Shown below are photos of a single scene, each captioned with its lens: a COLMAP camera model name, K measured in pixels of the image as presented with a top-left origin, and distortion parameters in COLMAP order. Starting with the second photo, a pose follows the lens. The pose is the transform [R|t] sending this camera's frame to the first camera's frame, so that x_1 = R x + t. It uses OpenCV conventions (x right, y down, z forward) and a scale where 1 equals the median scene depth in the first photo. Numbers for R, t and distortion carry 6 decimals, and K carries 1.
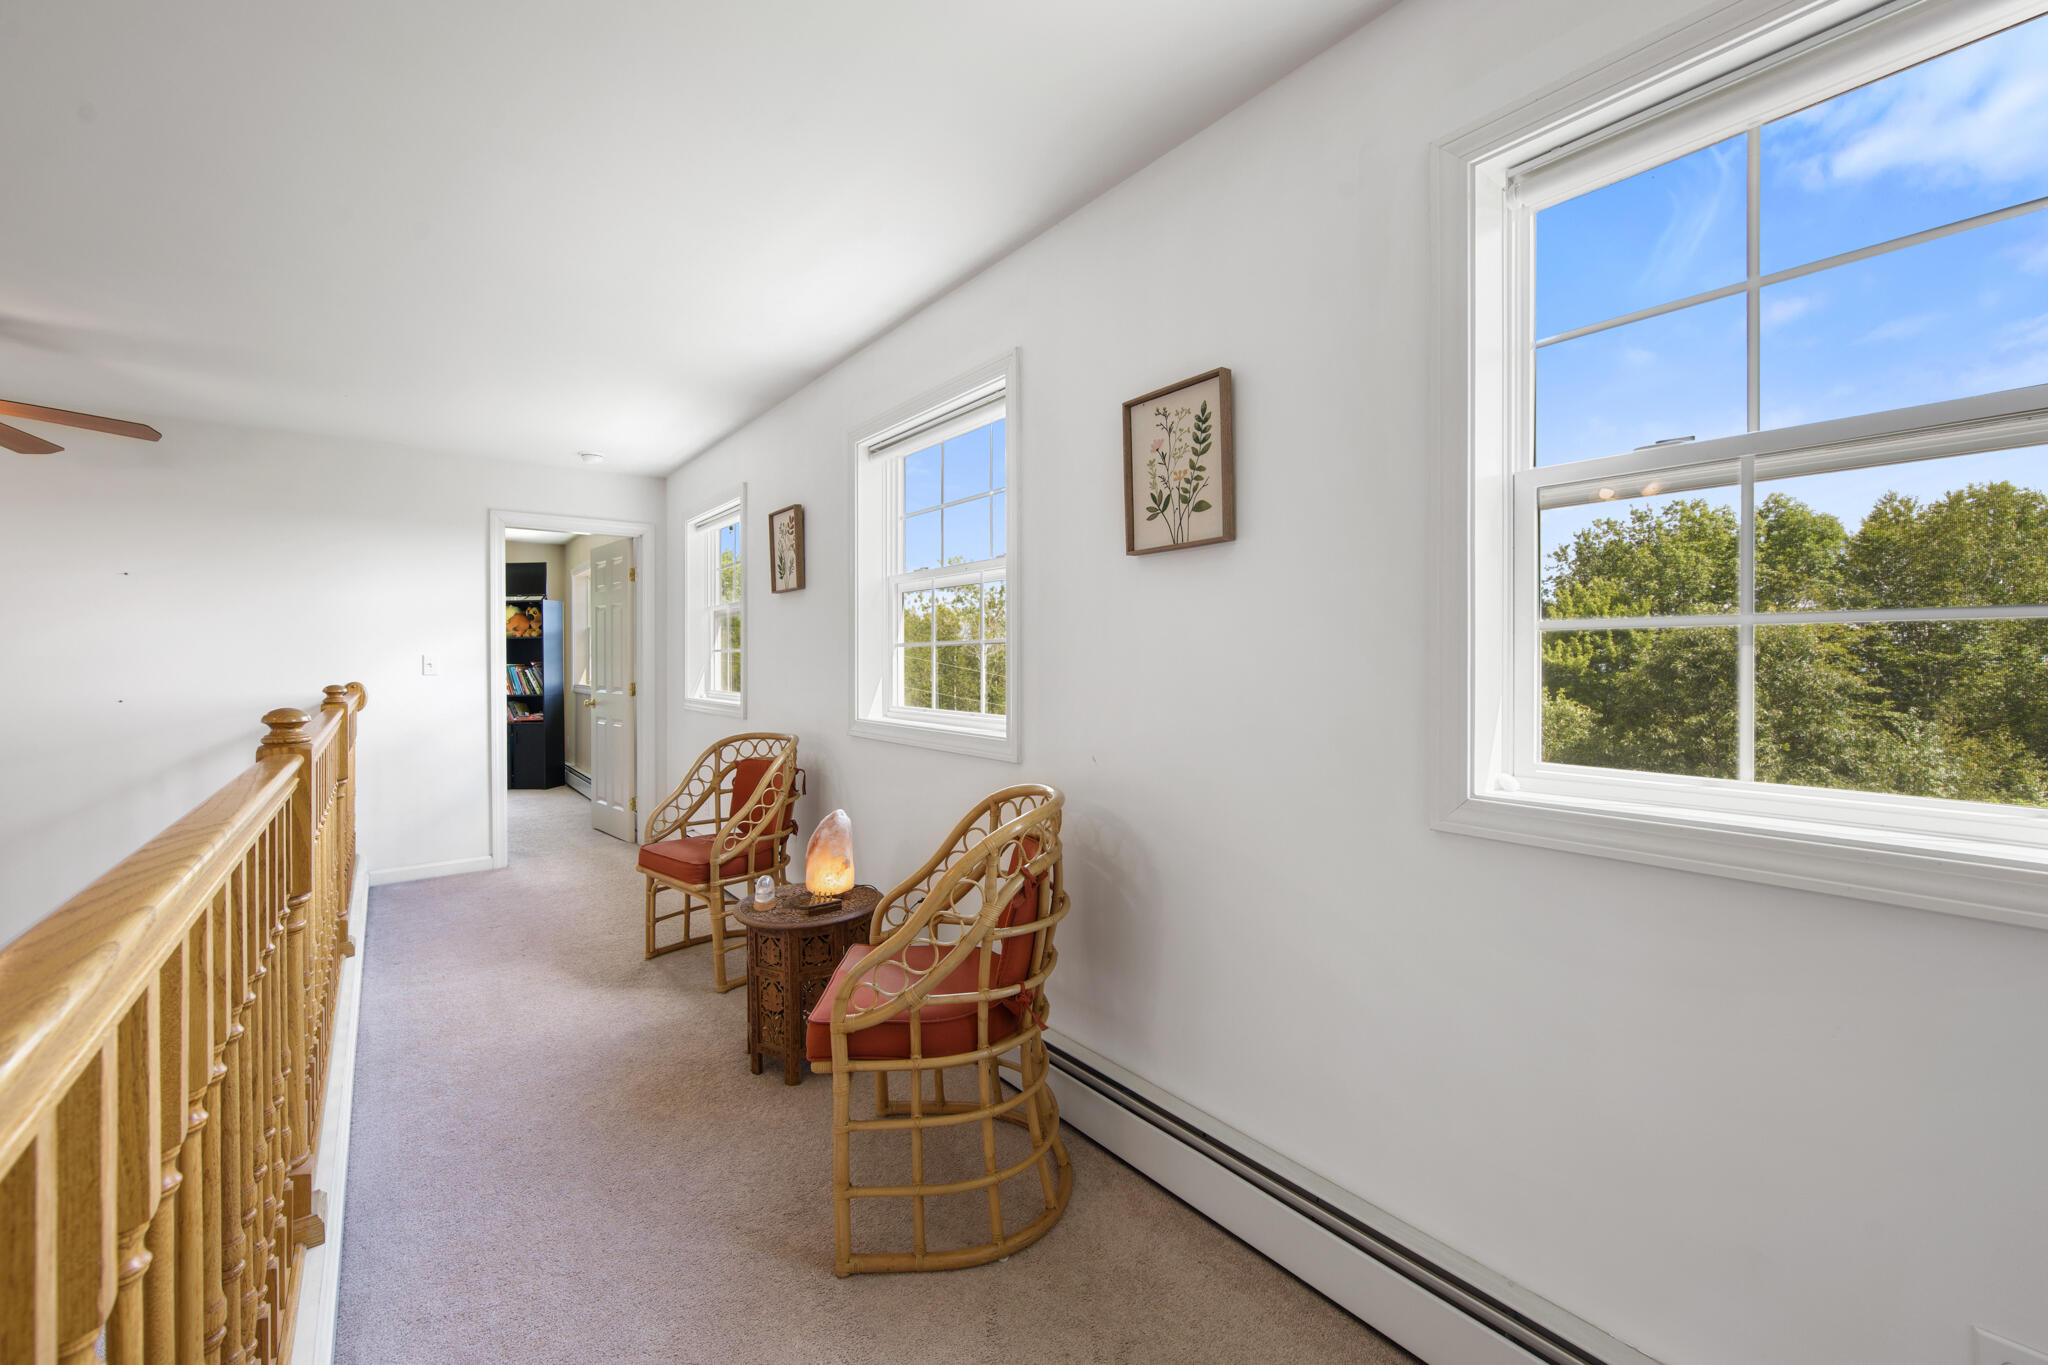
lens RADIAL K [[822.1, 0, 1020.8], [0, 822.1, 642.6], [0, 0, 1]] dist [-0.001426, 0.000199]
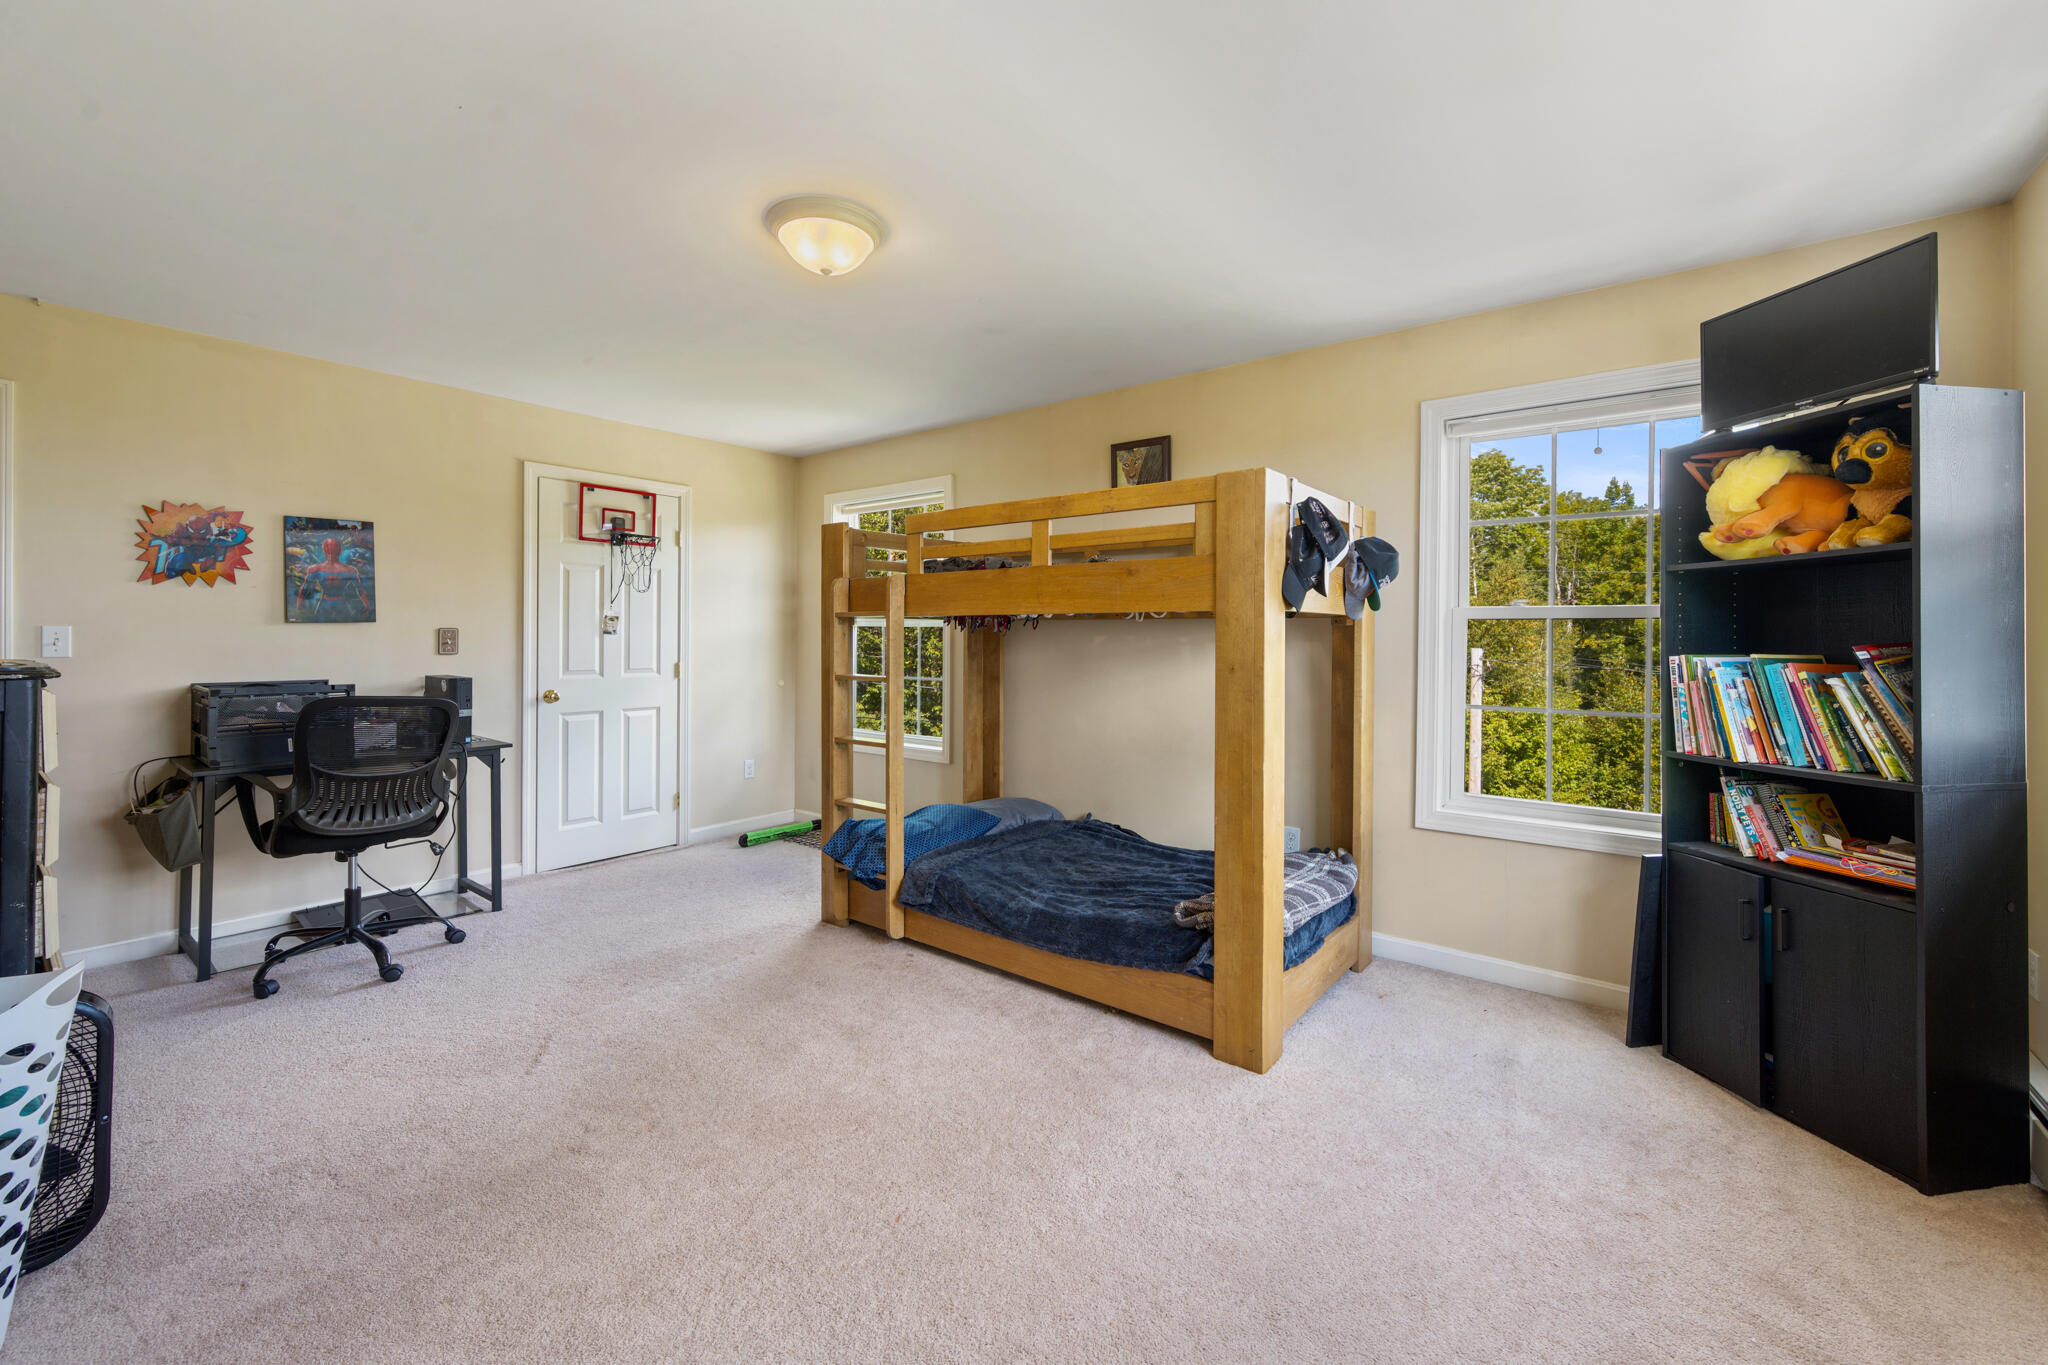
lens RADIAL K [[822.1, 0, 1020.8], [0, 822.1, 642.6], [0, 0, 1]] dist [-0.001426, 0.000199]
pose [[0.243888, 0.009608, -0.969756, -0.410736], [0.002885, 0.999939, 0.010633, 0.018610], [0.969799, -0.005391, 0.243846, 0.684475]]
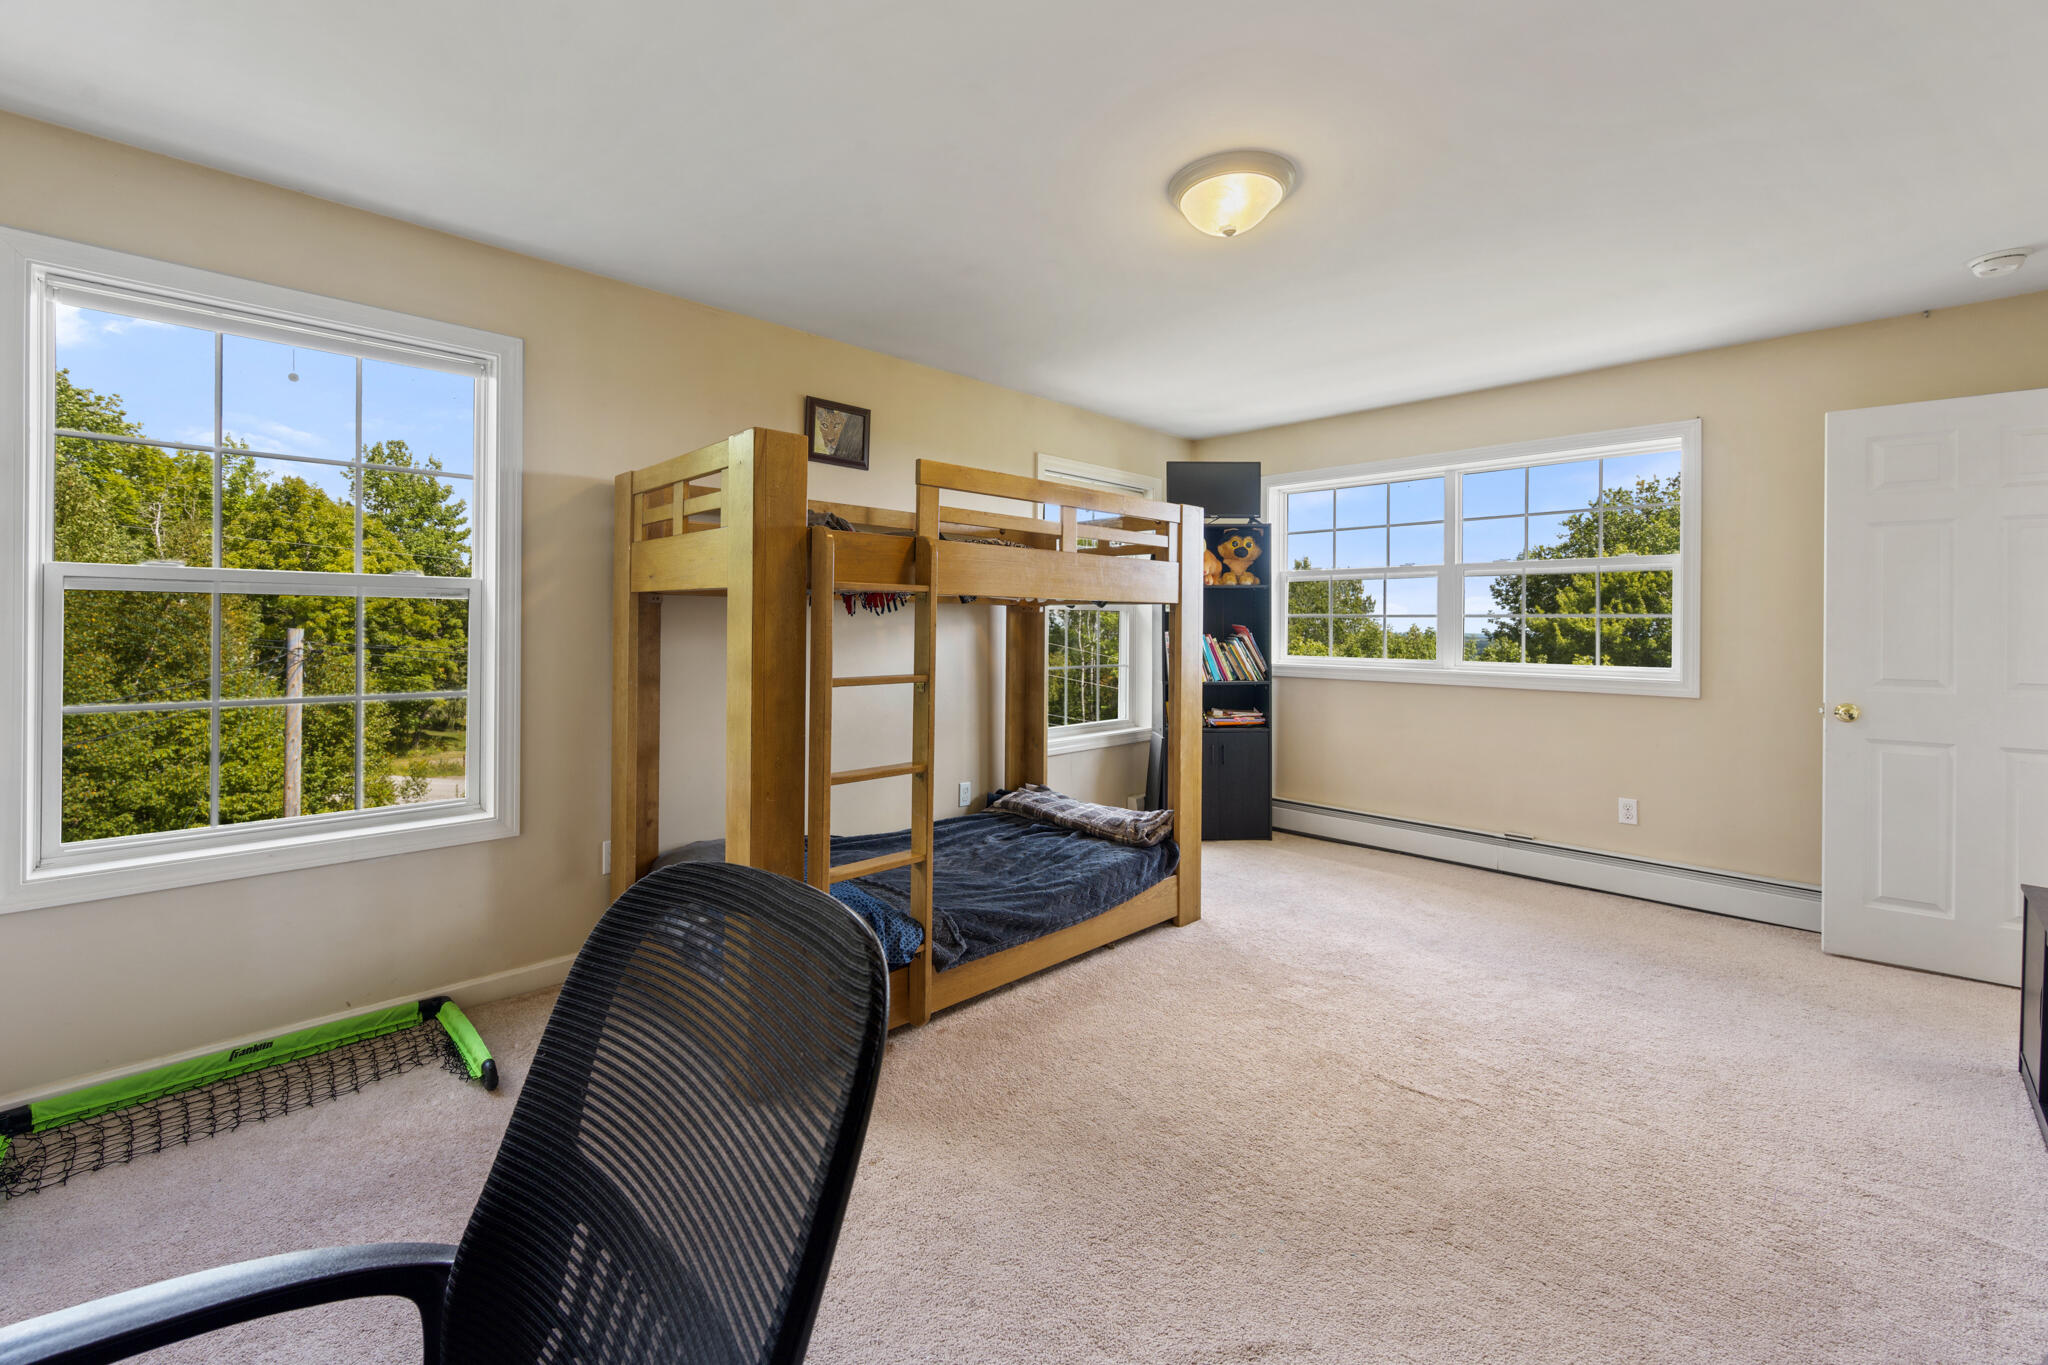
lens RADIAL K [[822.1, 0, 1020.8], [0, 822.1, 642.6], [0, 0, 1]] dist [-0.001426, 0.000199]
pose [[0.995455, 0.007926, 0.094907, -0.813934], [-0.010581, 0.999565, 0.027514, 0.019189], [-0.094648, -0.028393, 0.995106, 0.419134]]
